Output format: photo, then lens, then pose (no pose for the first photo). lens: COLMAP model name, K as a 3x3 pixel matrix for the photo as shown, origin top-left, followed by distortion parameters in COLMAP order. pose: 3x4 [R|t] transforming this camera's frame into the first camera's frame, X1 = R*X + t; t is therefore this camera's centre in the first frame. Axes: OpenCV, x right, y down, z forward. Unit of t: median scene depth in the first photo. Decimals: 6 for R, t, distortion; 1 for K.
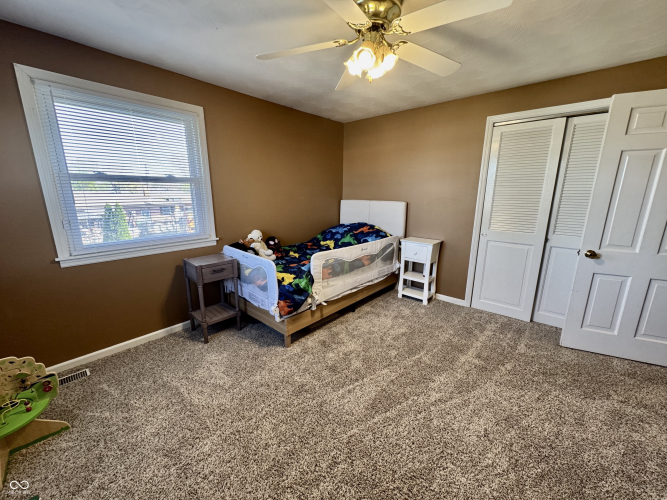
lens RADIAL K [[266.9, 0, 331.3], [0, 266.9, 251.8], [0, 0, 1]] dist [0.000086, 0.000388]
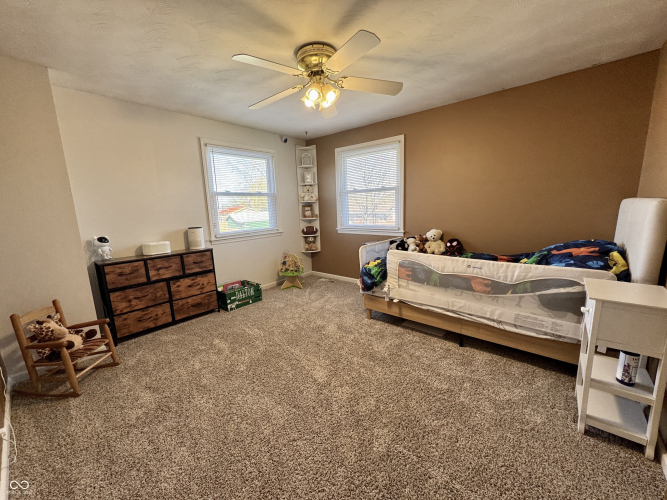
lens RADIAL K [[266.9, 0, 332.0], [0, 266.9, 249.4], [0, 0, 1]] dist [0.000086, 0.000388]
pose [[0.018673, 0.162667, -0.986504, 0.853640], [-0.186505, 0.969925, 0.156403, -0.101536], [0.982277, 0.181067, 0.048450, 0.602422]]
